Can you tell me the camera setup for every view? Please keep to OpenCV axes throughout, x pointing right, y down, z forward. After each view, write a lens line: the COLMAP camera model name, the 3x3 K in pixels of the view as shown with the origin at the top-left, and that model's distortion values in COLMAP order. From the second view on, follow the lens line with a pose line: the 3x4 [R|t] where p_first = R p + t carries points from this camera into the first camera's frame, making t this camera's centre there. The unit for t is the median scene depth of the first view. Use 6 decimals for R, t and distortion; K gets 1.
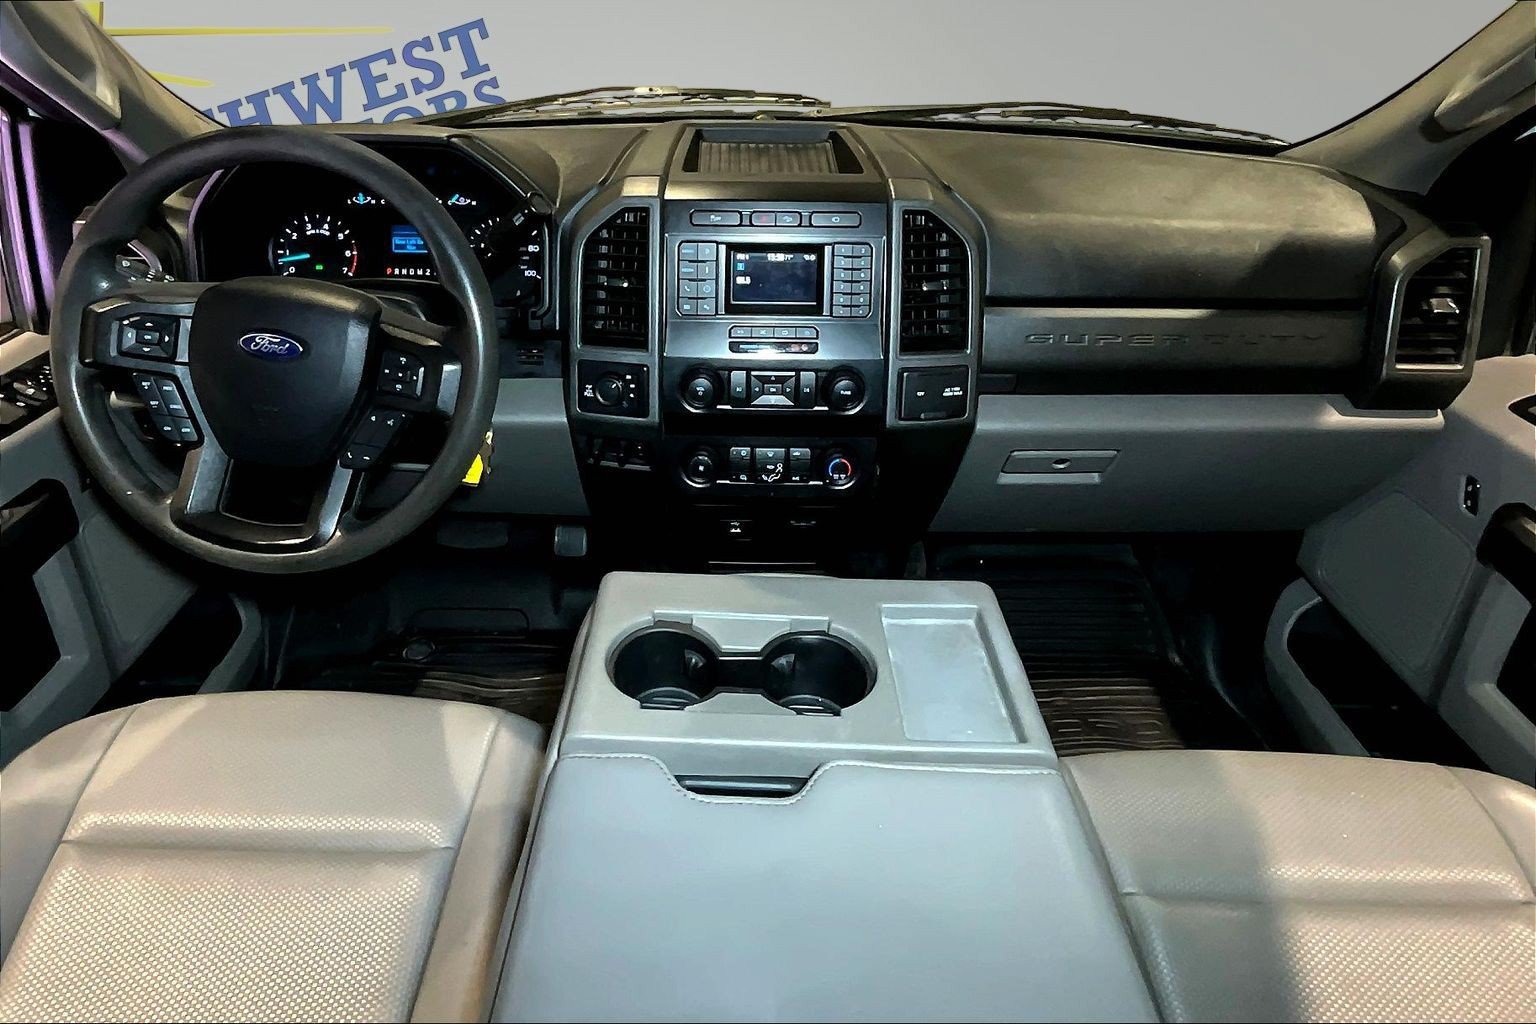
lens RADIAL K [[906.2, 0, 712.3], [0, 906.2, 378.9], [0, 0, 1]] dist [0.005979, 0.001499]
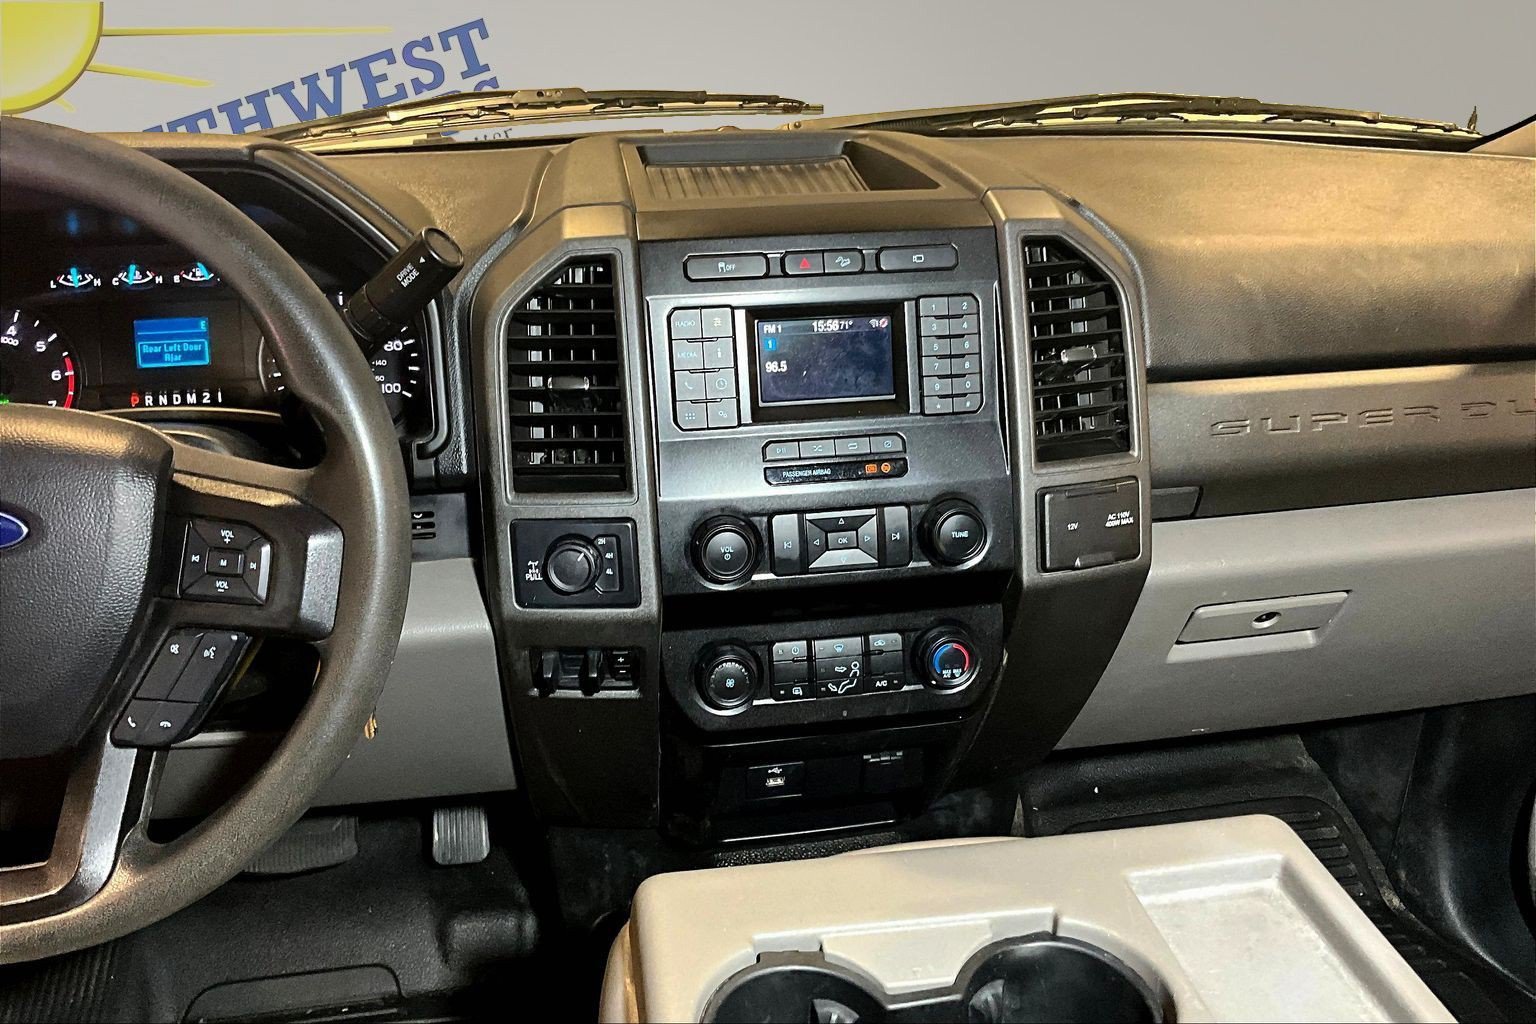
lens RADIAL K [[1304.3, 0, 768.9], [0, 1304.3, 507.4], [0, 0, 1]] dist [0.046360, -0.050180]
pose [[0.982770, -0.083204, 0.165046, -0.122533], [0.090544, 0.995188, -0.037449, 0.017579], [-0.161136, 0.051748, 0.985575, 0.140179]]
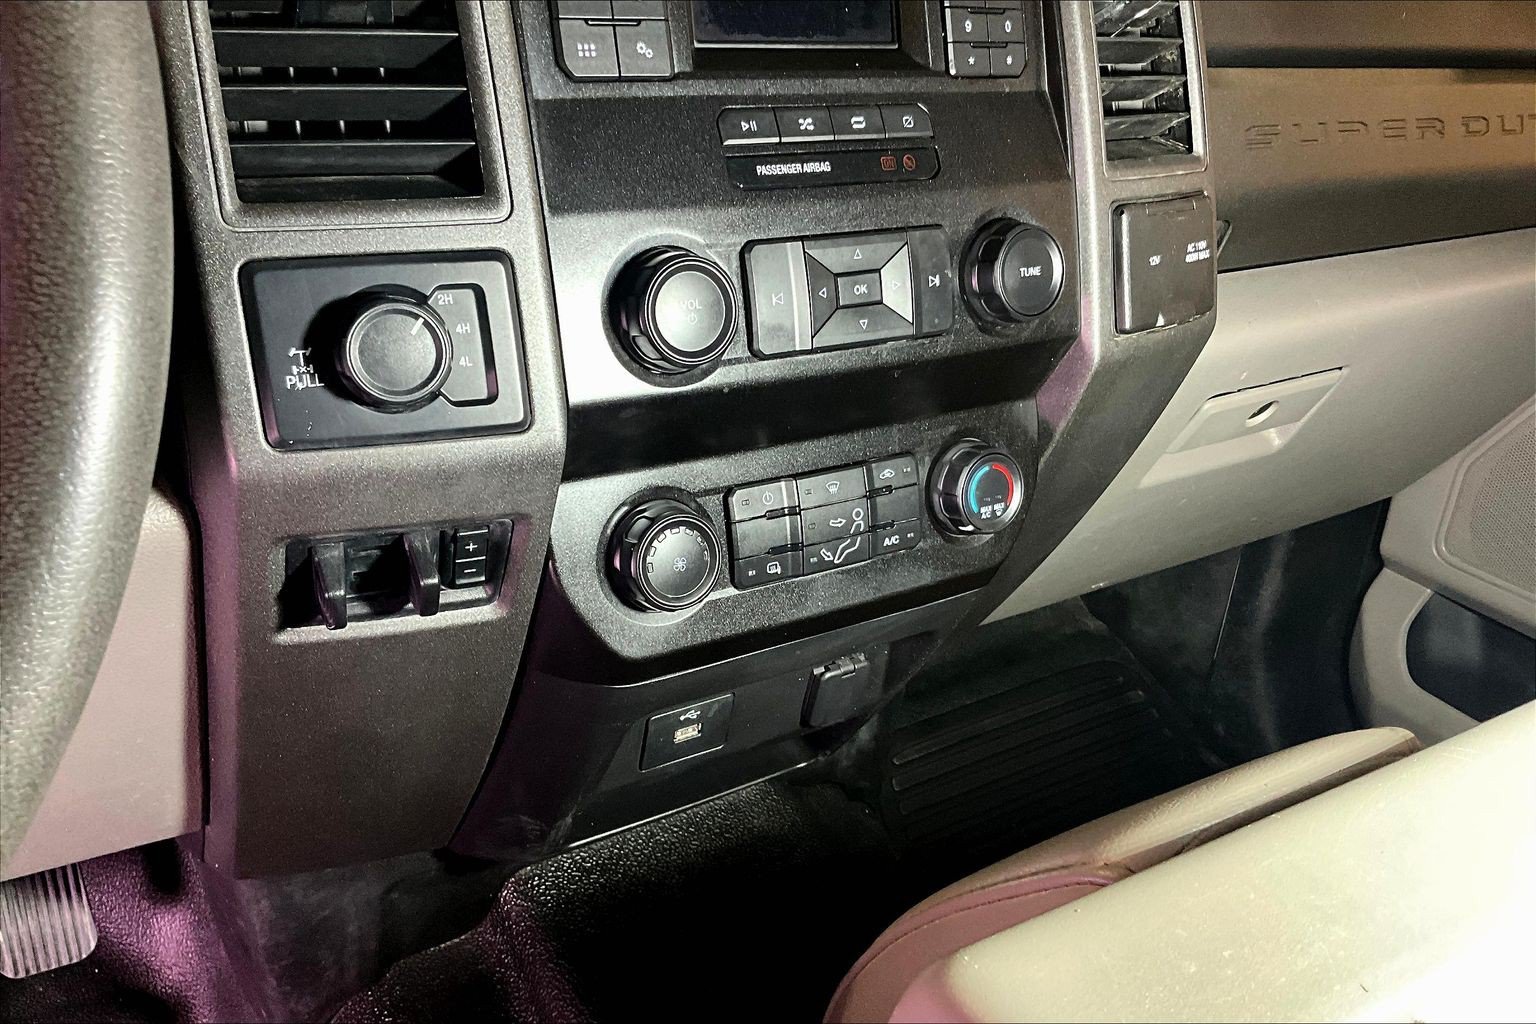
lens RADIAL K [[1304.3, 0, 771.4], [0, 1304.3, 514.1], [0, 0, 1]] dist [0.046360, -0.050180]
pose [[0.833517, -0.190206, 0.518721, -0.234264], [0.186081, 0.980665, 0.060585, 0.058758], [-0.520215, 0.046026, 0.852794, 0.584868]]
